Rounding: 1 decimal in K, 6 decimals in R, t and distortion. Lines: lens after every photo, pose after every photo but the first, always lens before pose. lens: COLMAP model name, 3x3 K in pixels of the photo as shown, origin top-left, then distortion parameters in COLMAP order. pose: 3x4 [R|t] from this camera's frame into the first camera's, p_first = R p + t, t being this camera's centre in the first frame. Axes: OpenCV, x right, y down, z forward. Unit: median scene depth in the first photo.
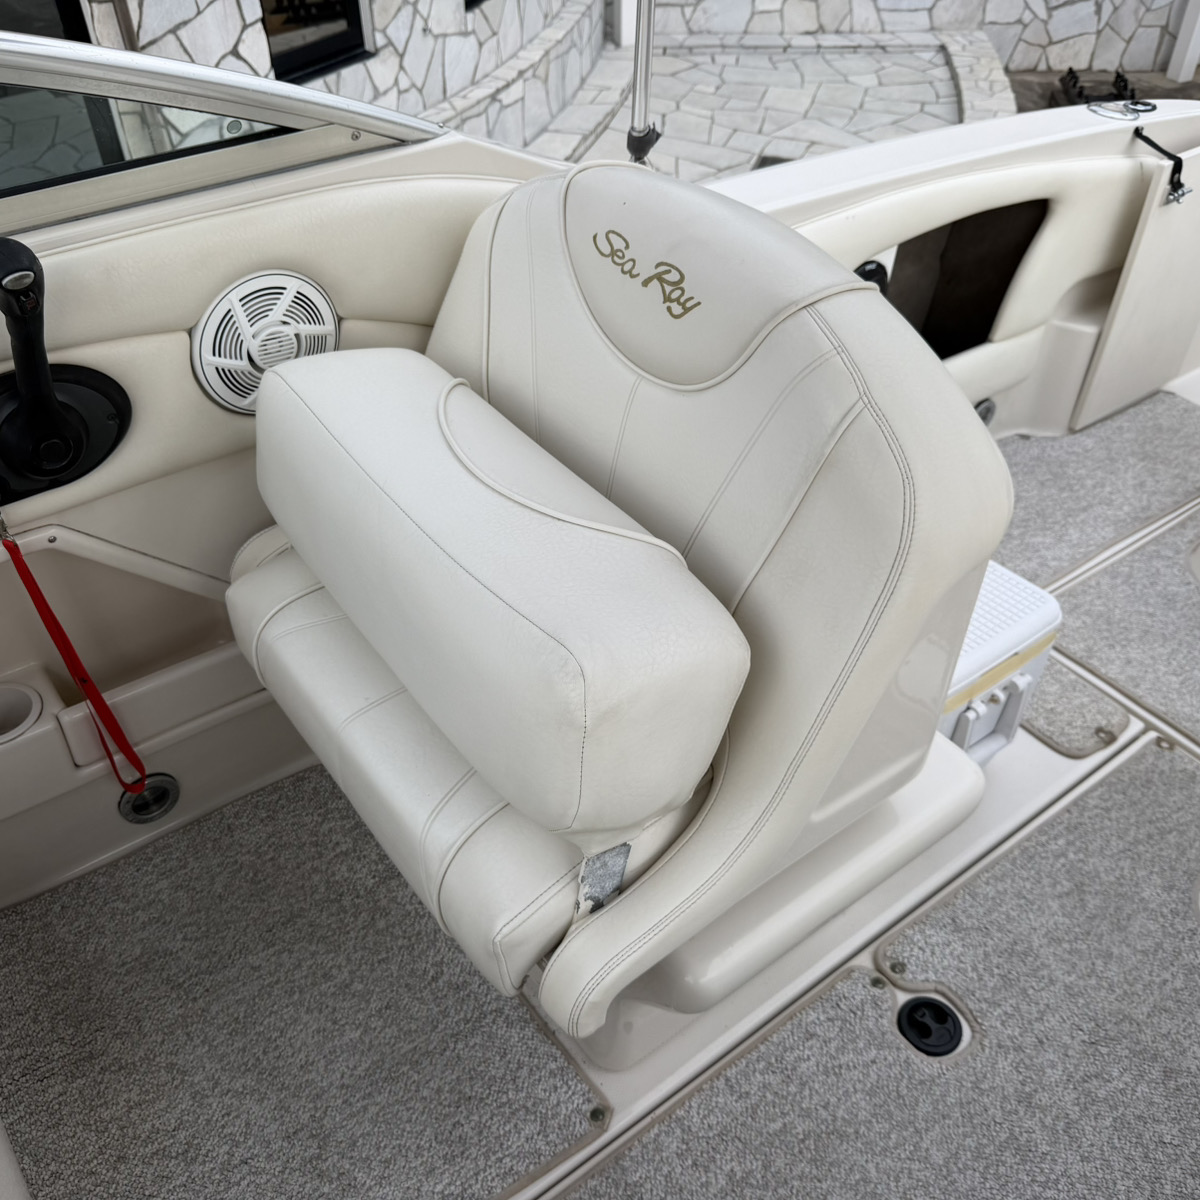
lens RADIAL K [[1117.9, 0, 600.0], [0, 1117.9, 600.0], [0, 0, 1]] dist [0.005658, -0.006433]
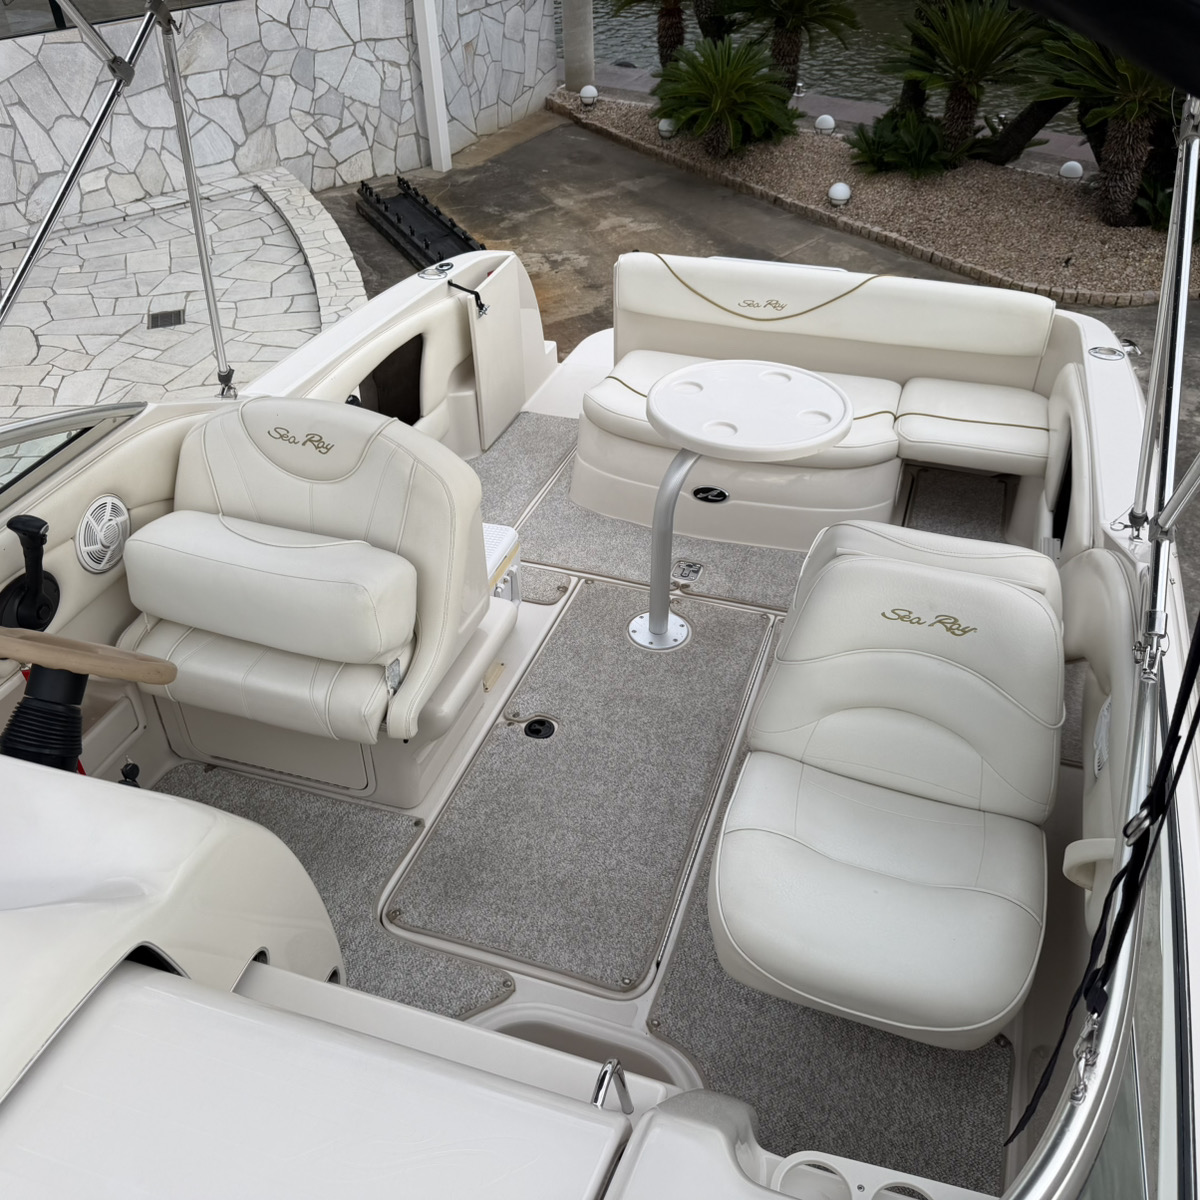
lens RADIAL K [[1146.0, 0, 587.3], [0, 1146.0, 618.1], [0, 0, 1]] dist [0.075698, -0.147946]
pose [[0.830941, -0.367093, 0.418067, -0.086752], [0.392698, 0.919281, 0.026677, 0.031228], [-0.394114, 0.142007, 0.908025, -0.195268]]
